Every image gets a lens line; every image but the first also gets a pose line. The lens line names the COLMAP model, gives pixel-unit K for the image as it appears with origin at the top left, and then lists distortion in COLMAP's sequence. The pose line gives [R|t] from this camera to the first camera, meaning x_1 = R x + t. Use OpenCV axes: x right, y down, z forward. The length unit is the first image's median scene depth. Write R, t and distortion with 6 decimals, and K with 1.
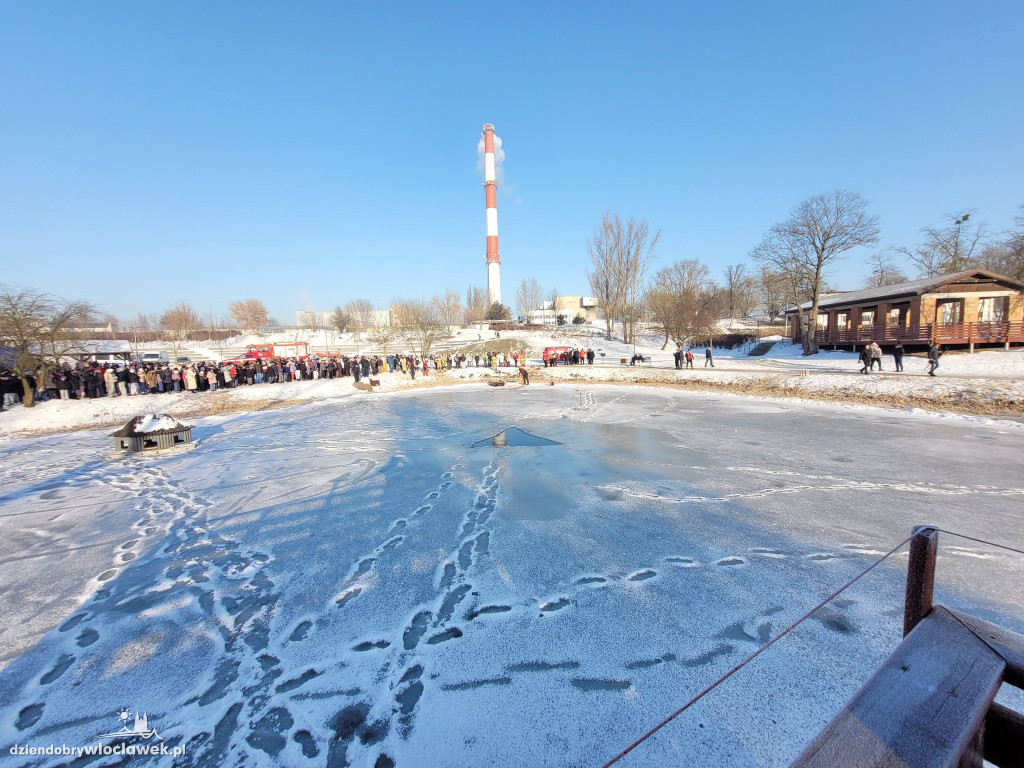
lens RADIAL K [[509.5, 0, 489.7], [0, 509.5, 387.2], [0, 0, 1]] dist [0.002901, 0.000188]
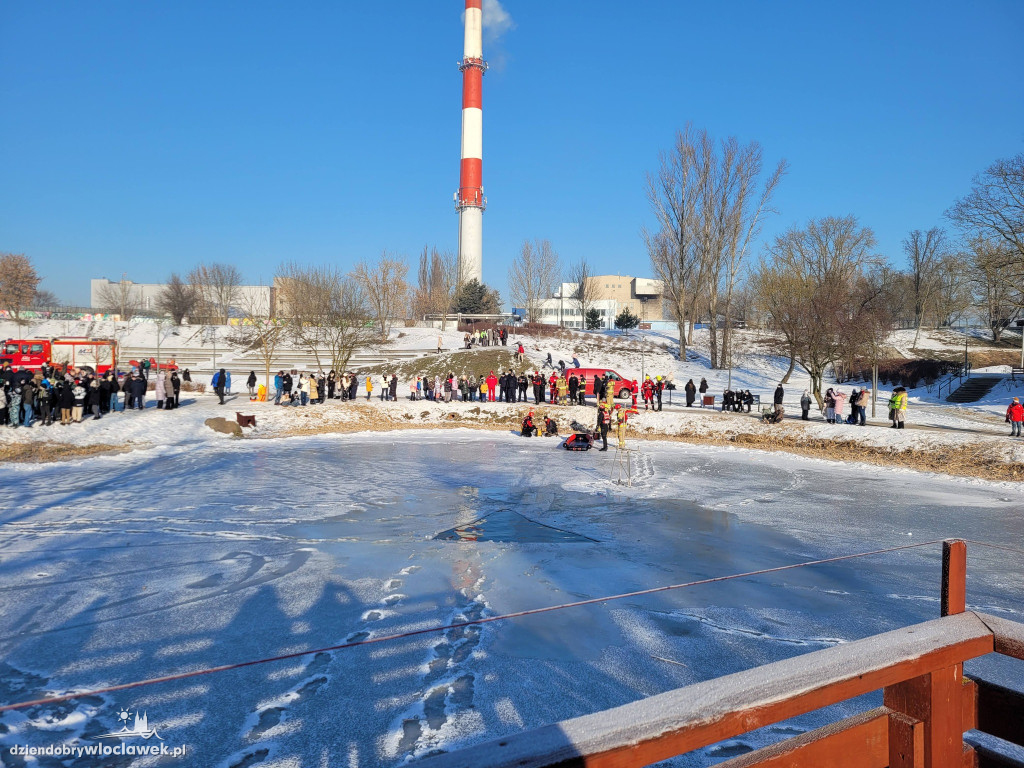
lens RADIAL K [[773.0, 0, 496.6], [0, 773.0, 365.6], [0, 0, 1]] dist [0.065834, -0.043171]
pose [[0.999021, 0.043884, -0.005611, 0.043716], [-0.044187, 0.996014, -0.077487, -0.015225], [0.002188, 0.077659, 0.996978, 0.187650]]
